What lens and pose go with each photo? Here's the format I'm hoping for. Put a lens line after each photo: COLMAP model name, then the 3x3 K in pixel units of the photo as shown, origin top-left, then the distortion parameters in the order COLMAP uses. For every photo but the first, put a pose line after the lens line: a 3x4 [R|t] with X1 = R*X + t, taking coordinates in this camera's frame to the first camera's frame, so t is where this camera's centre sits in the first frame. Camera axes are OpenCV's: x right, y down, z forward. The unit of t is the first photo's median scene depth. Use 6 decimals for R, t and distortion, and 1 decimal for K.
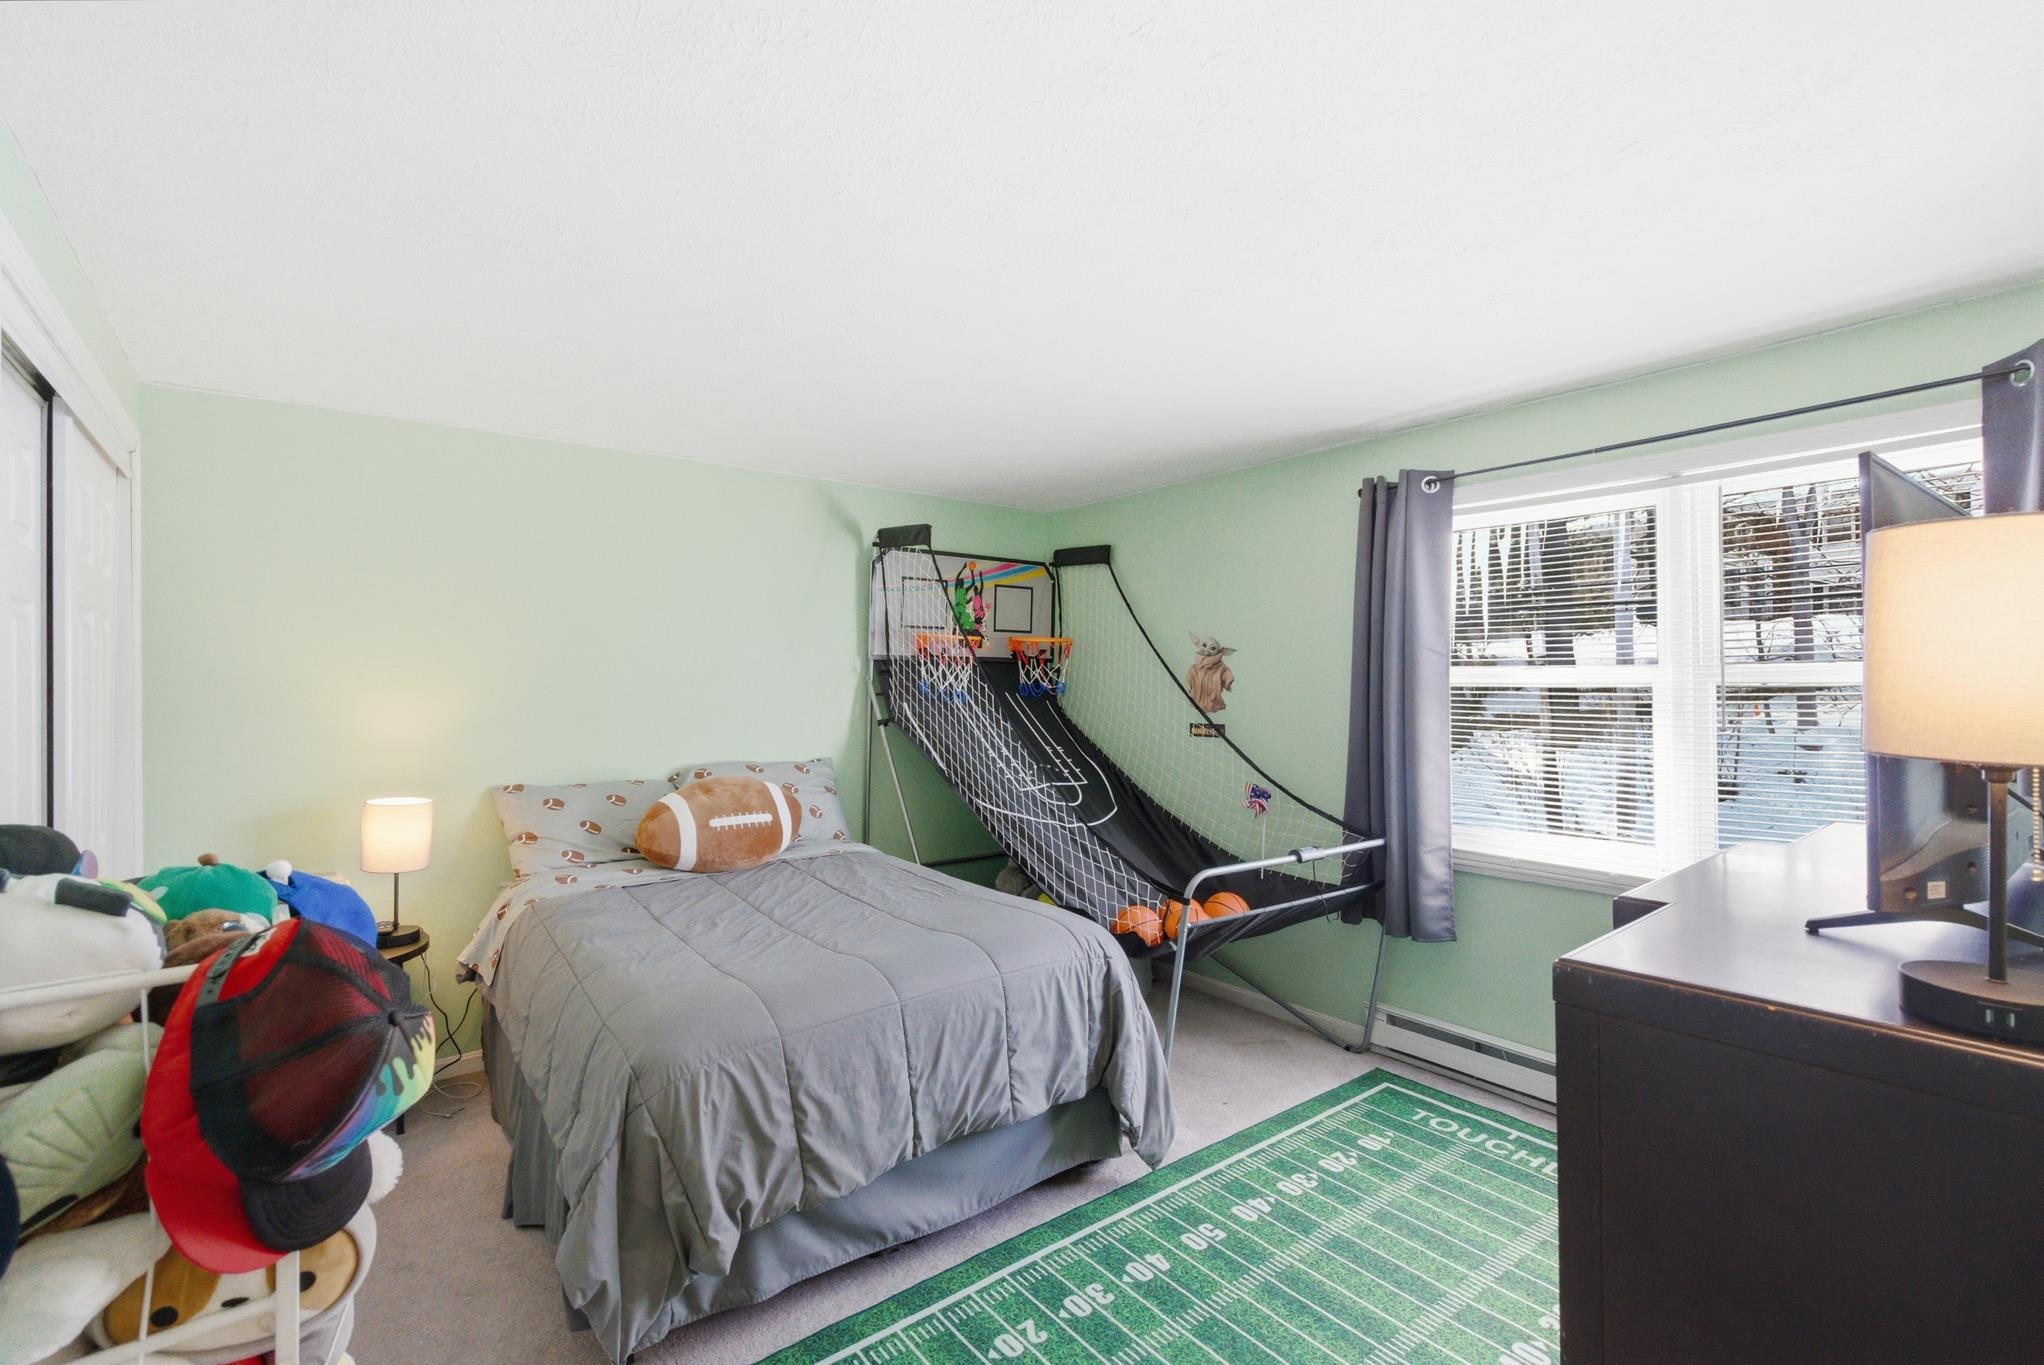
lens RADIAL K [[922.3, 0, 1010.2], [0, 922.3, 686.4], [0, 0, 1]] dist [-0.000646, 0.000266]
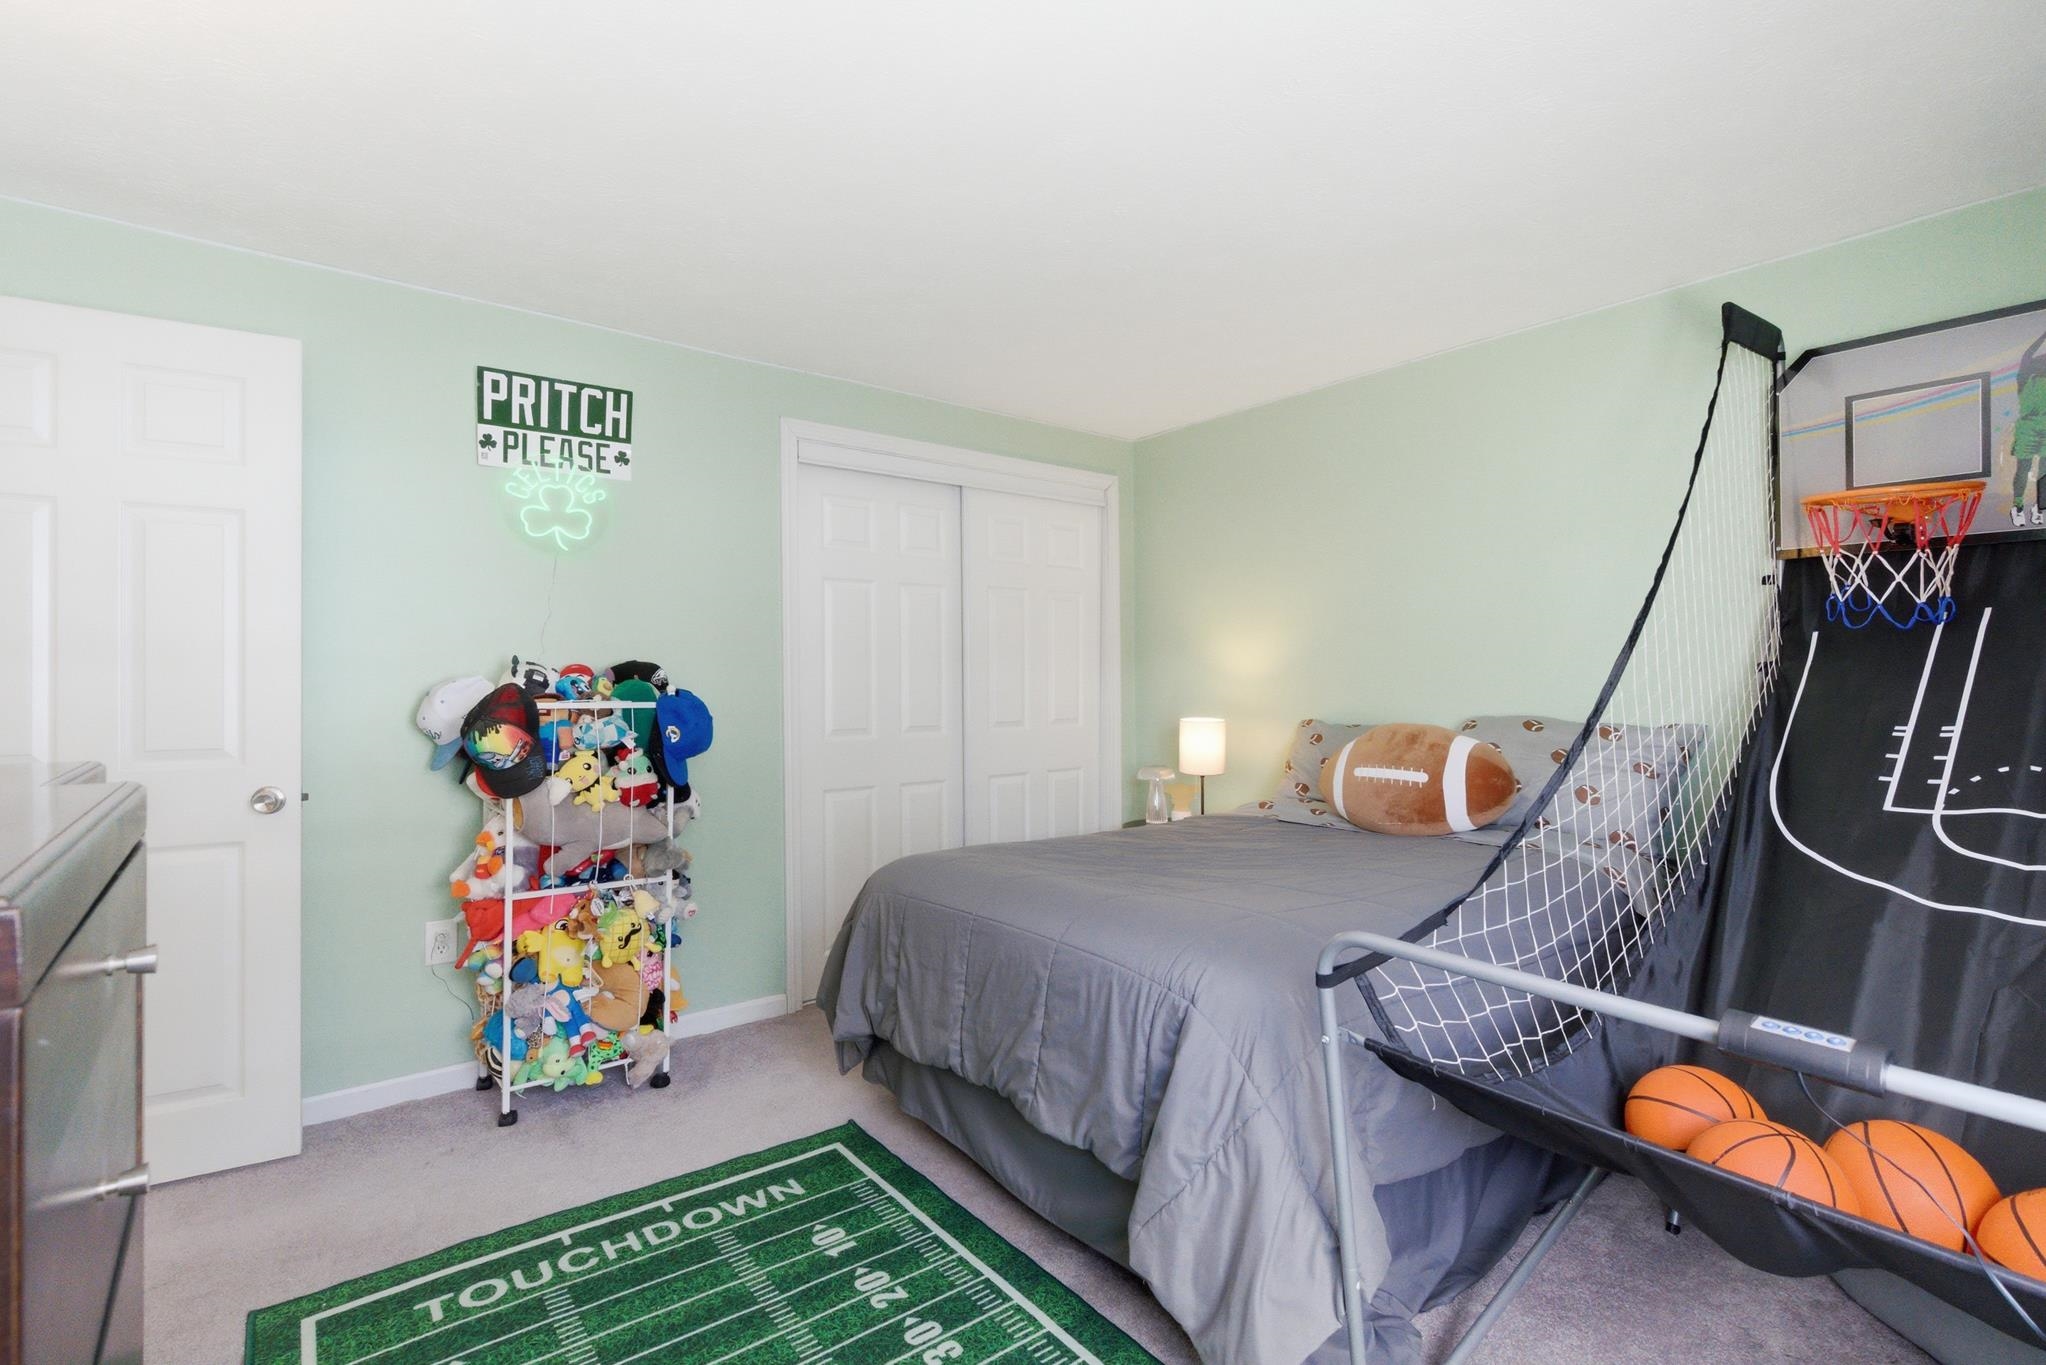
lens RADIAL K [[923.2, 0, 1008.8], [0, 923.2, 675.5], [0, 0, 1]] dist [-0.000646, 0.000266]
pose [[0.007096, 0.000974, -0.999974, 0.863505], [0.000042, 1.000000, 0.000974, 0.087159], [0.999975, -0.000049, 0.007095, 1.038942]]
